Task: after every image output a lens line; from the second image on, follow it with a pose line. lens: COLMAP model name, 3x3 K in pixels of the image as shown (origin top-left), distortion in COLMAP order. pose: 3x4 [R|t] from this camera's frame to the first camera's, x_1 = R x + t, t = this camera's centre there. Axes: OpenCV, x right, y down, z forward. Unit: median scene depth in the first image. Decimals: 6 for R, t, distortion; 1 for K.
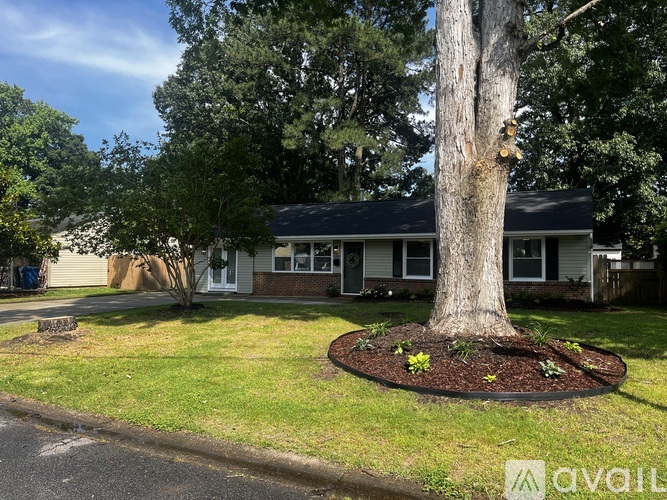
lens RADIAL K [[508.2, 0, 337.6], [0, 508.2, 247.9], [0, 0, 1]] dist [0.067214, -0.085604]
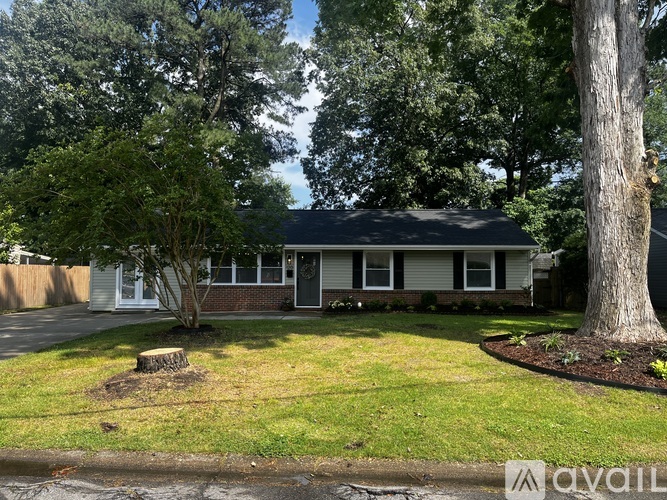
lens RADIAL K [[508.2, 0, 337.6], [0, 508.2, 247.9], [0, 0, 1]] dist [0.067214, -0.085604]
pose [[0.902715, 0.019339, 0.429804, -0.328191], [-0.011440, 0.999715, -0.020955, -0.000320], [-0.430087, 0.014000, 0.902679, 0.110815]]
